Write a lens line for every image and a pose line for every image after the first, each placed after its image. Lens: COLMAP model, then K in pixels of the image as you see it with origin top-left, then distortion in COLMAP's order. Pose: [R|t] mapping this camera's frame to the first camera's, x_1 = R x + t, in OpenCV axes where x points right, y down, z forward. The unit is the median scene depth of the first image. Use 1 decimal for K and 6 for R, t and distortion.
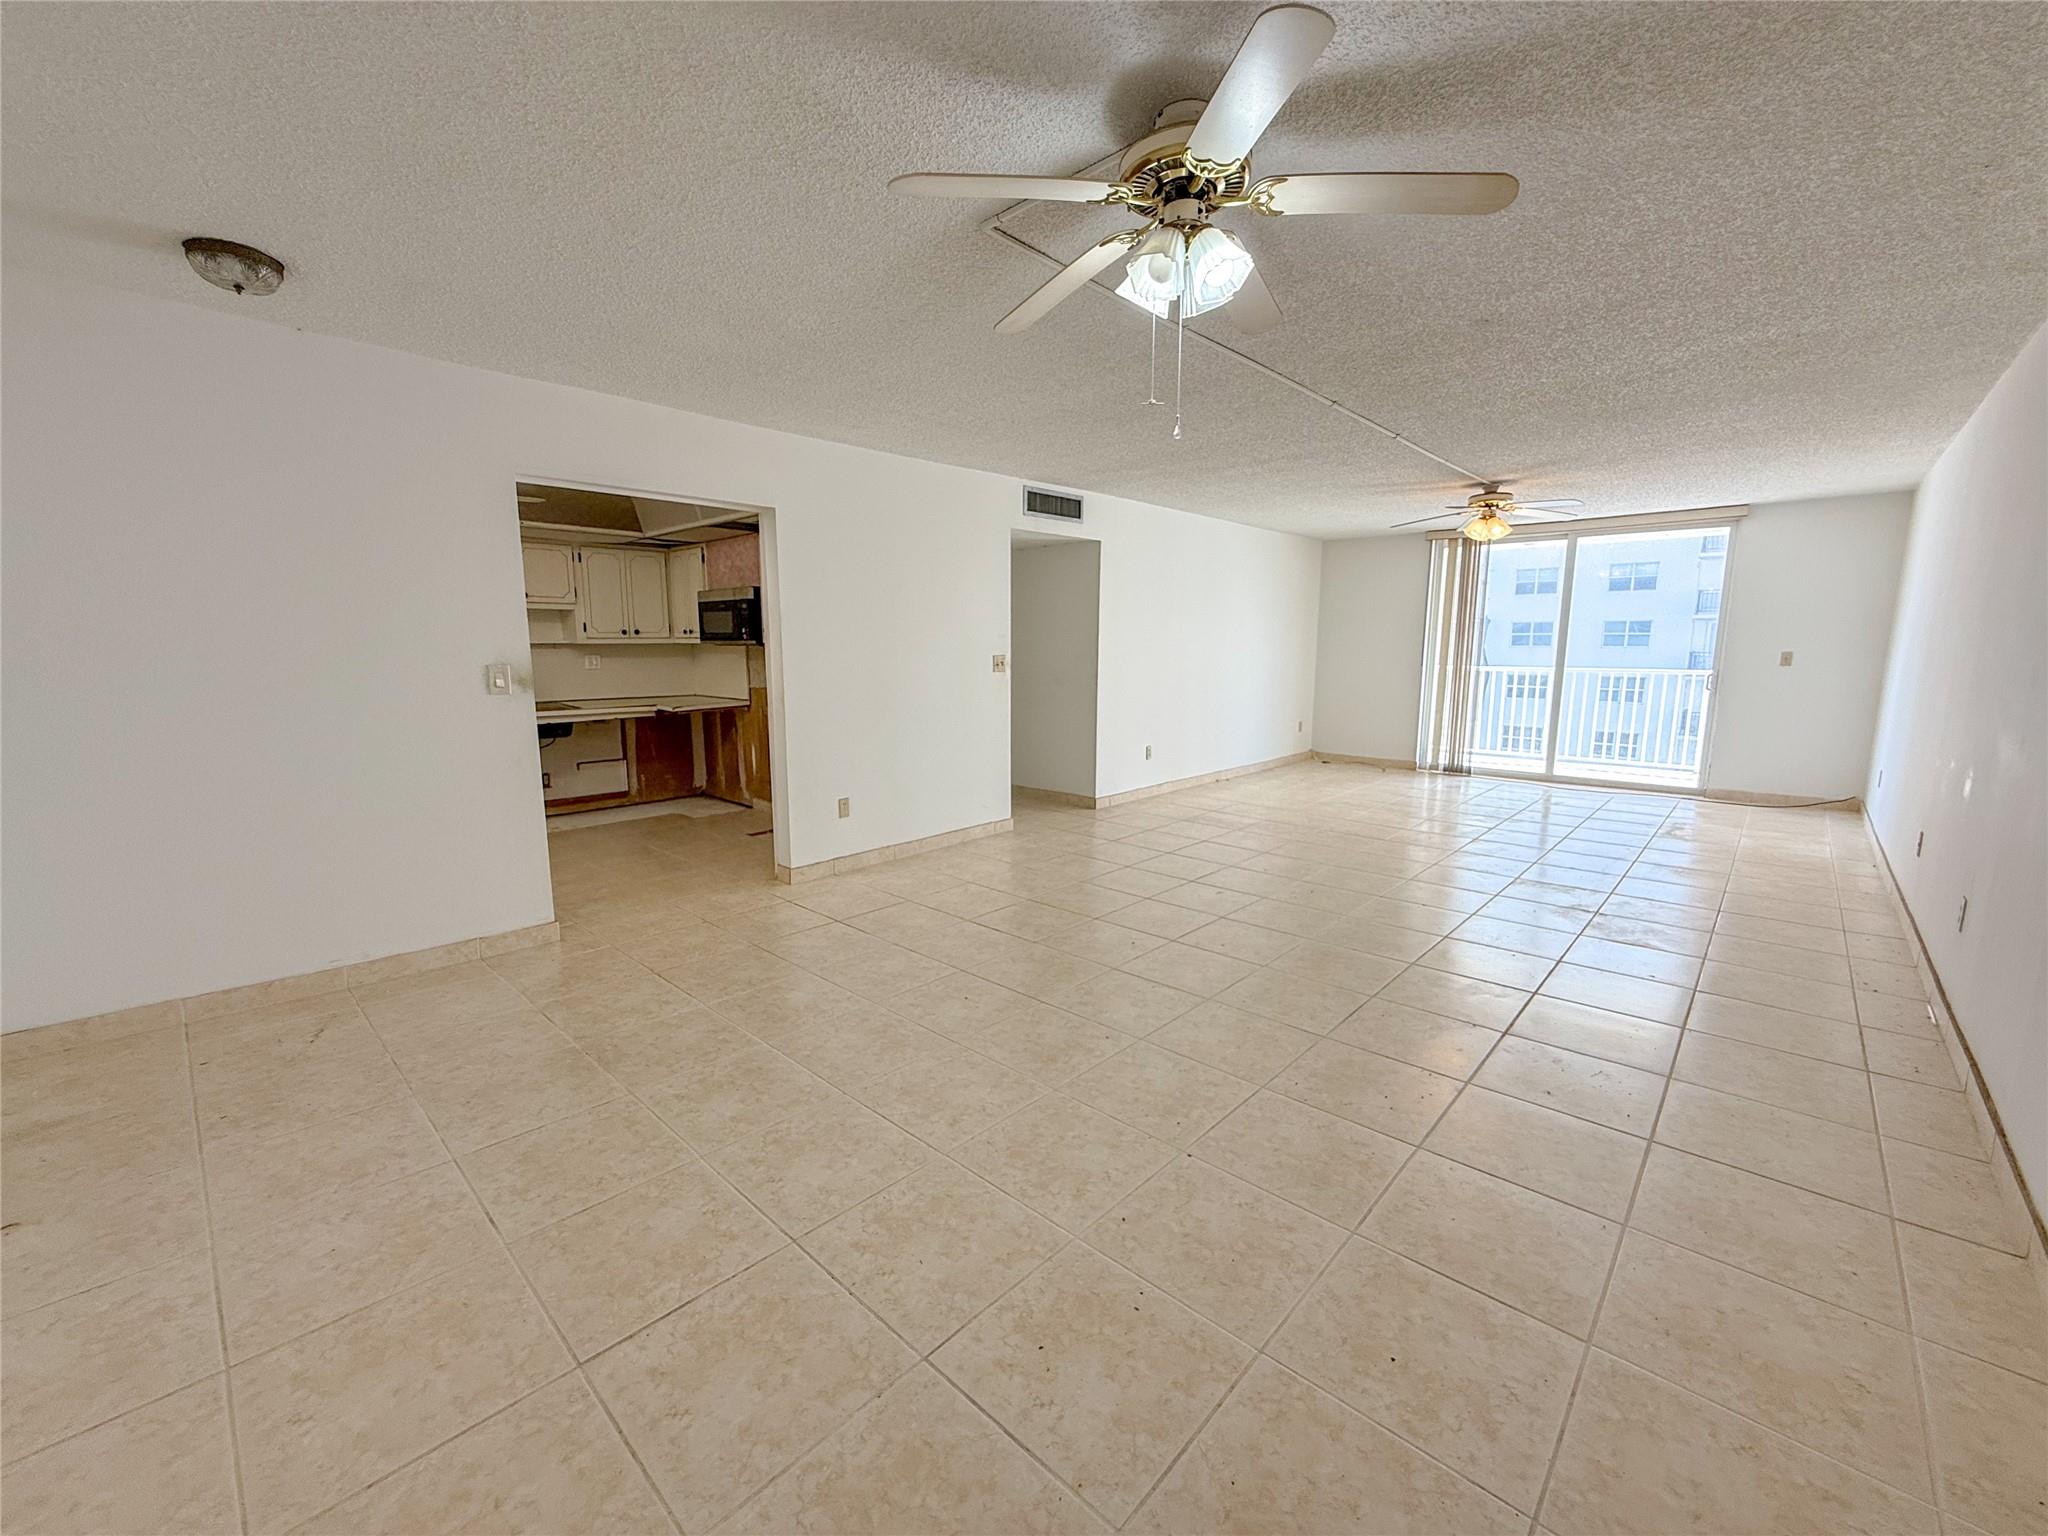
lens RADIAL K [[825.9, 0, 1023.9], [0, 825.9, 776.3], [0, 0, 1]] dist [0.000019, -0.000034]
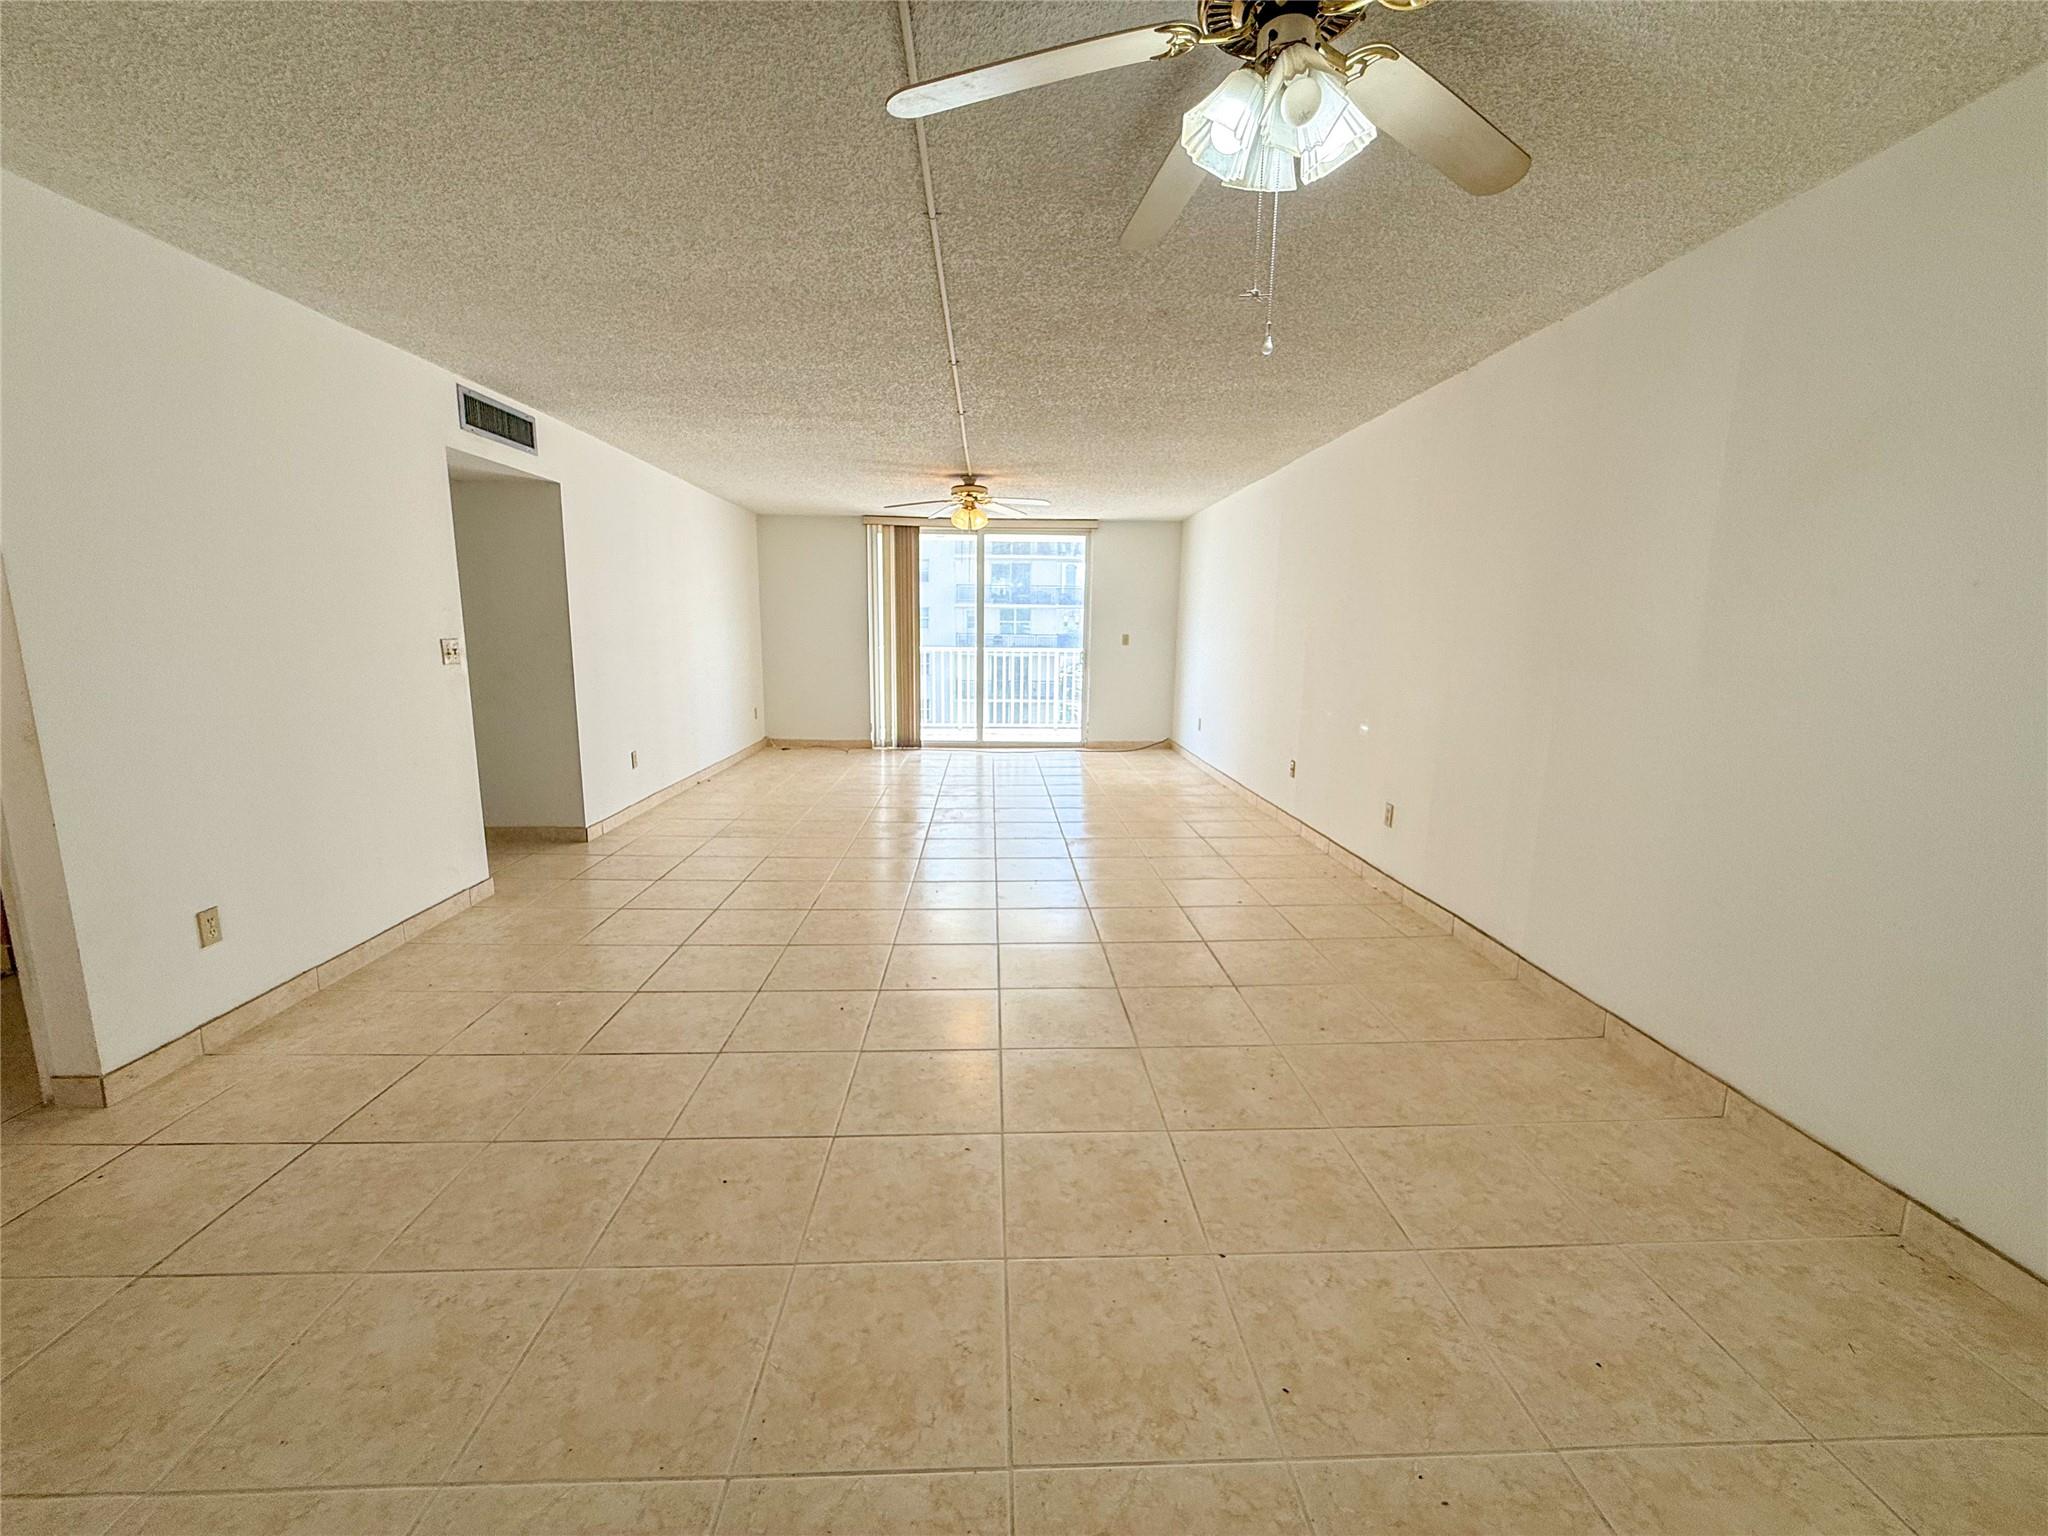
lens RADIAL K [[823.7, 0, 1024.0], [0, 823.7, 768.0], [0, 0, 1]] dist [0.000490, -0.000187]
pose [[0.704711, -0.112336, 0.700545, -0.166676], [0.102175, 0.993162, 0.056476, -0.031718], [-0.702099, 0.031779, 0.711370, 0.198719]]
